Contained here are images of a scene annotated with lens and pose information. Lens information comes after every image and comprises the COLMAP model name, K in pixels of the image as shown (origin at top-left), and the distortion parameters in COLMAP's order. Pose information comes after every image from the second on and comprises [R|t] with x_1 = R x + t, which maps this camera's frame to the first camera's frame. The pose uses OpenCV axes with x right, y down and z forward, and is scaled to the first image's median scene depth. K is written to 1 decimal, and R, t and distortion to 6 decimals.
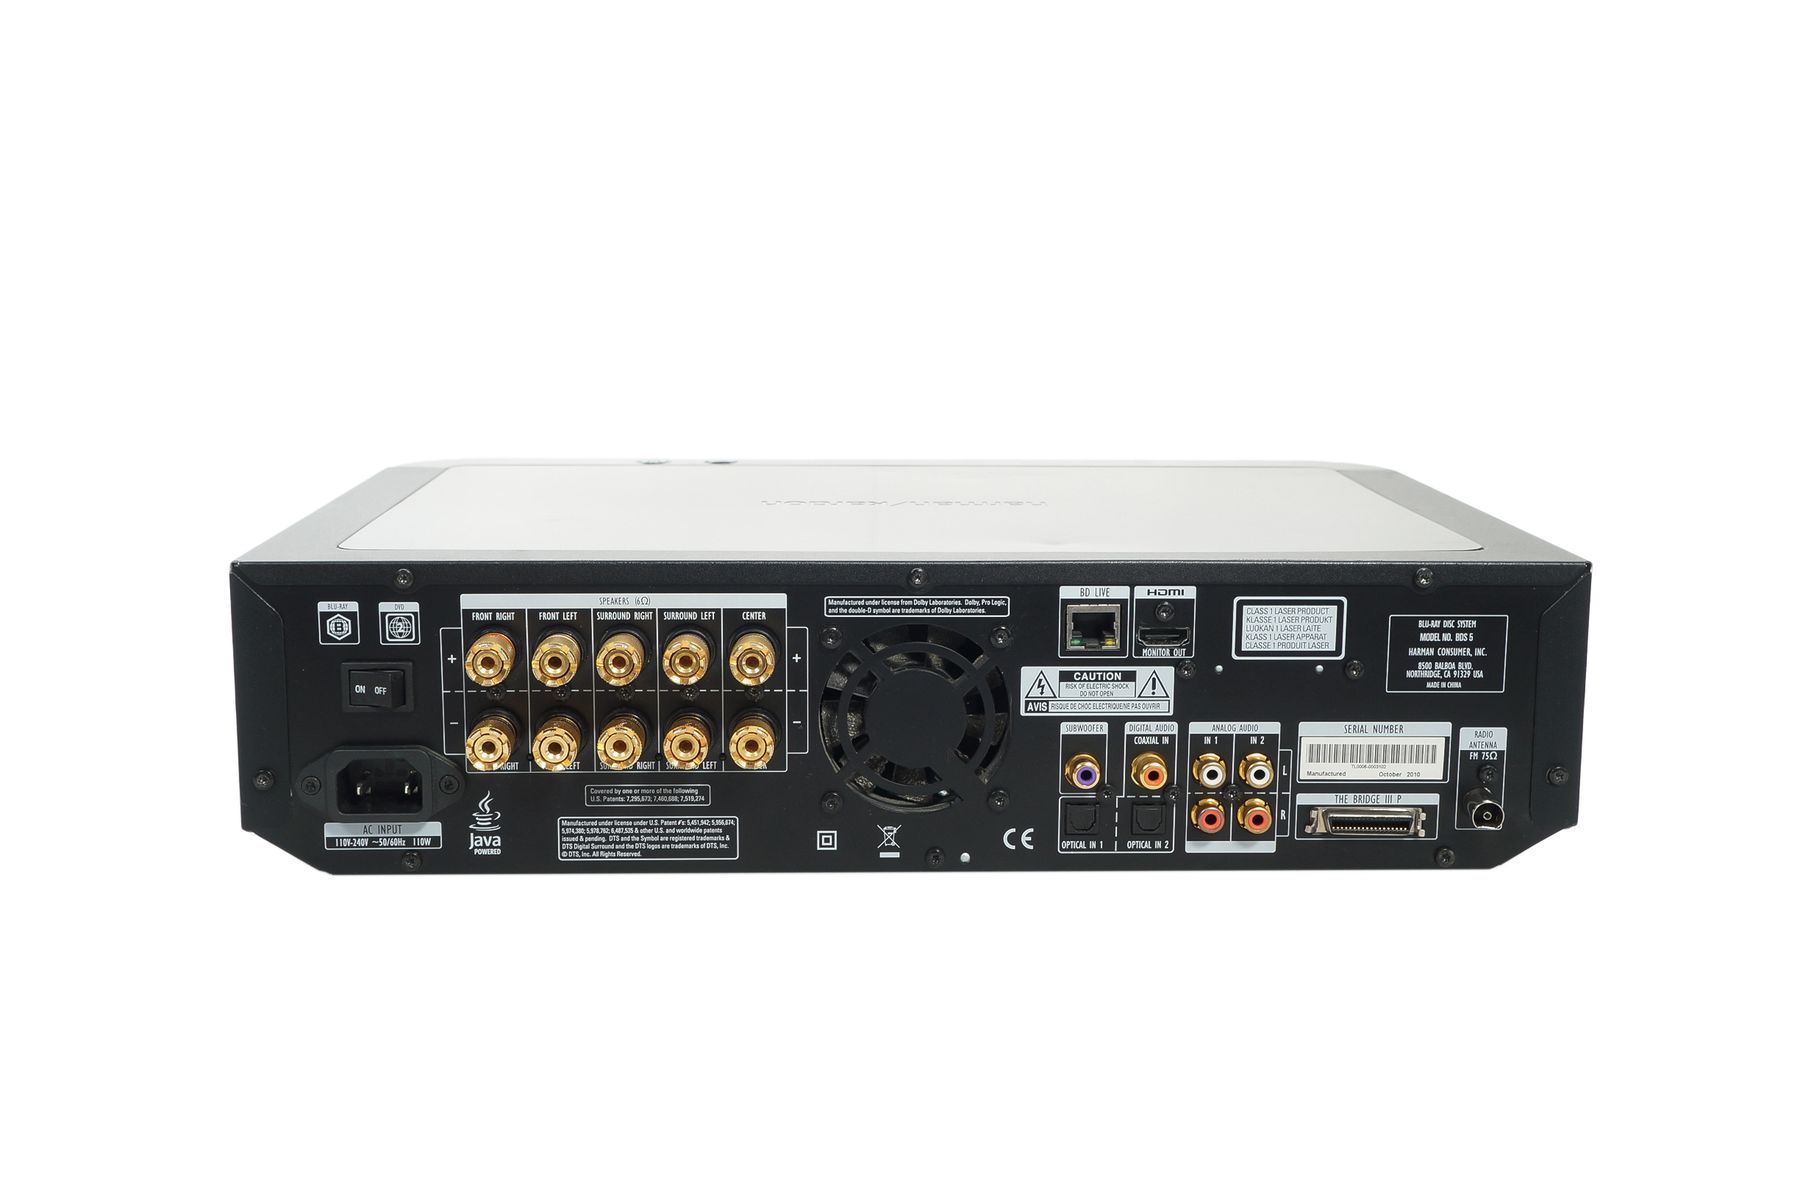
lens RADIAL K [[2147.8, 0, 912.2], [0, 2147.8, 590.1], [0, 0, 1]] dist [0.058946, 0.000000]
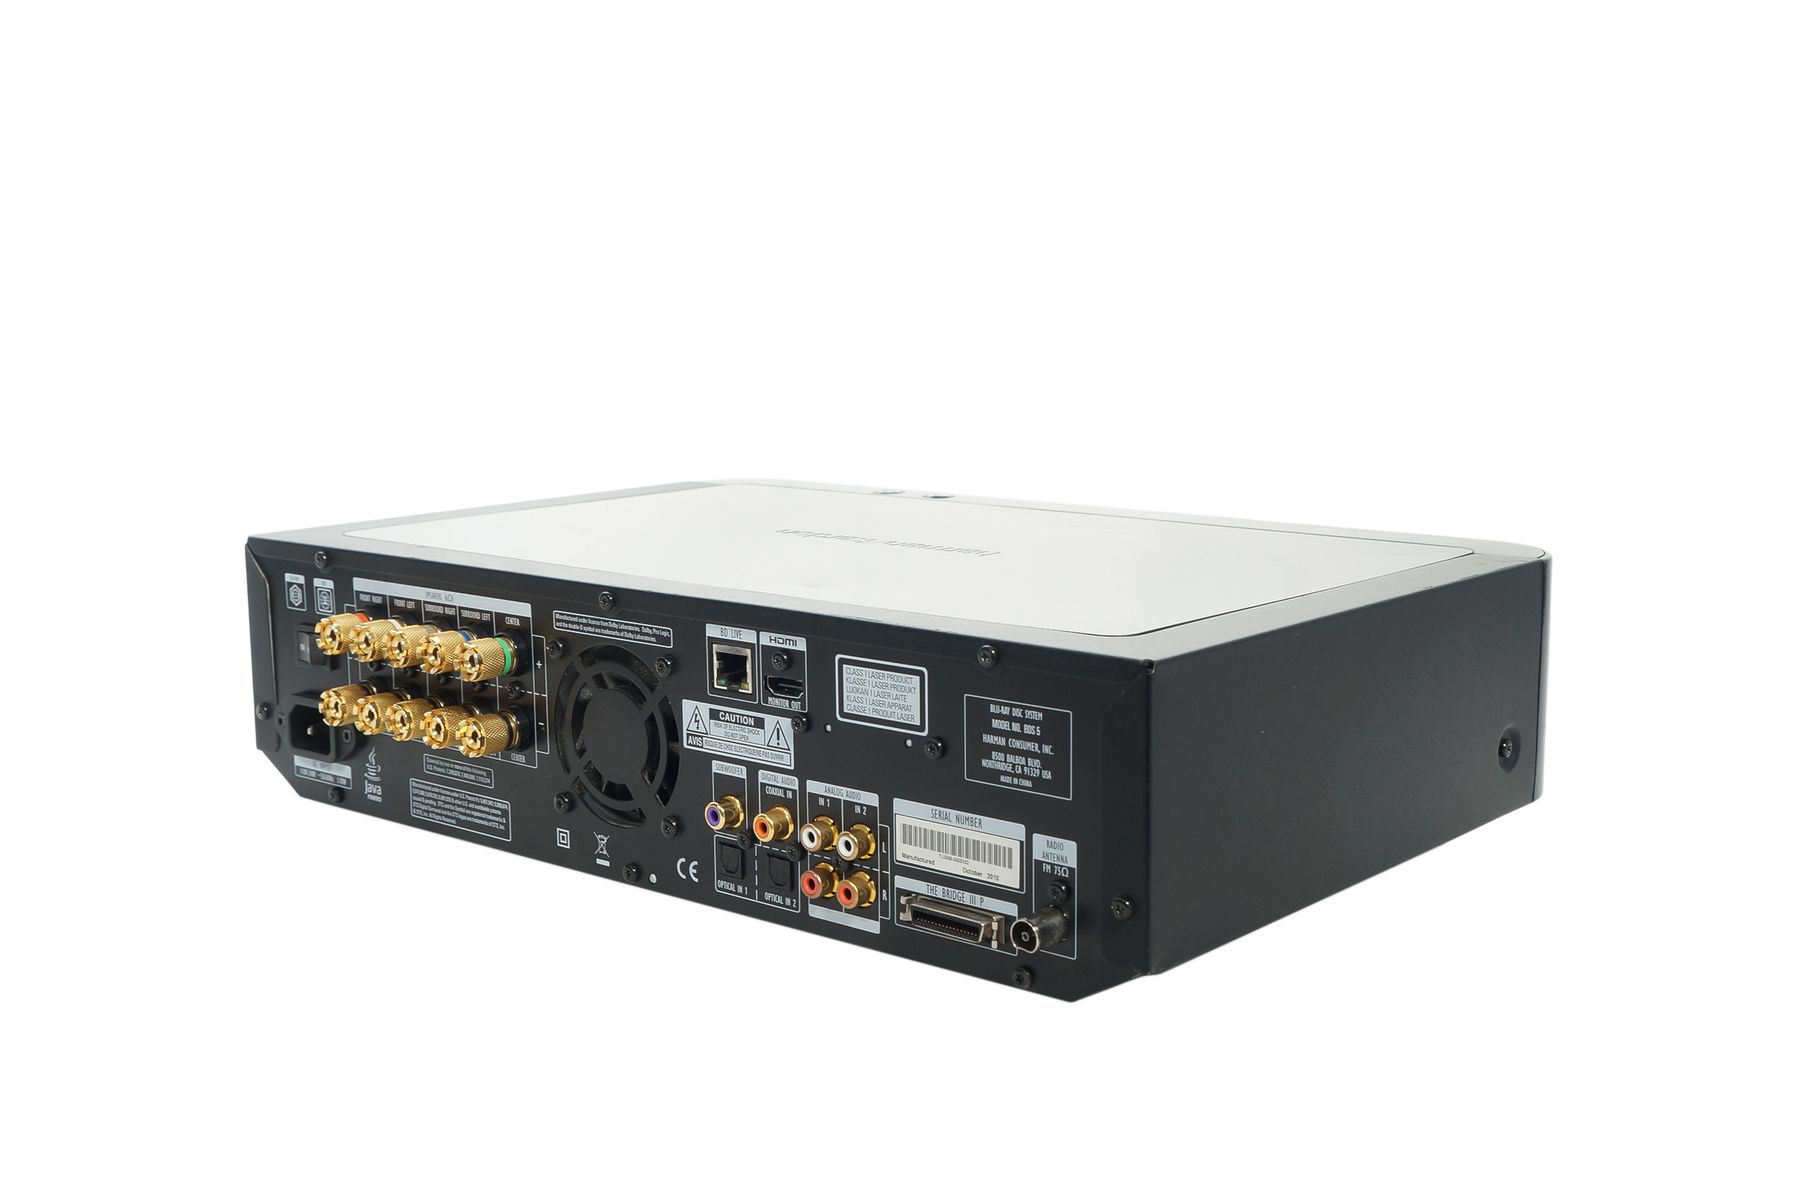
lens RADIAL K [[2147.8, 0, 899.2], [0, 2147.8, 602.7], [0, 0, 1]] dist [0.058946, 0.000000]
pose [[0.734632, 0.096904, -0.671510, 0.797065], [-0.105229, 0.994044, 0.028327, -0.048656], [0.670256, 0.049853, 0.740454, 0.313488]]
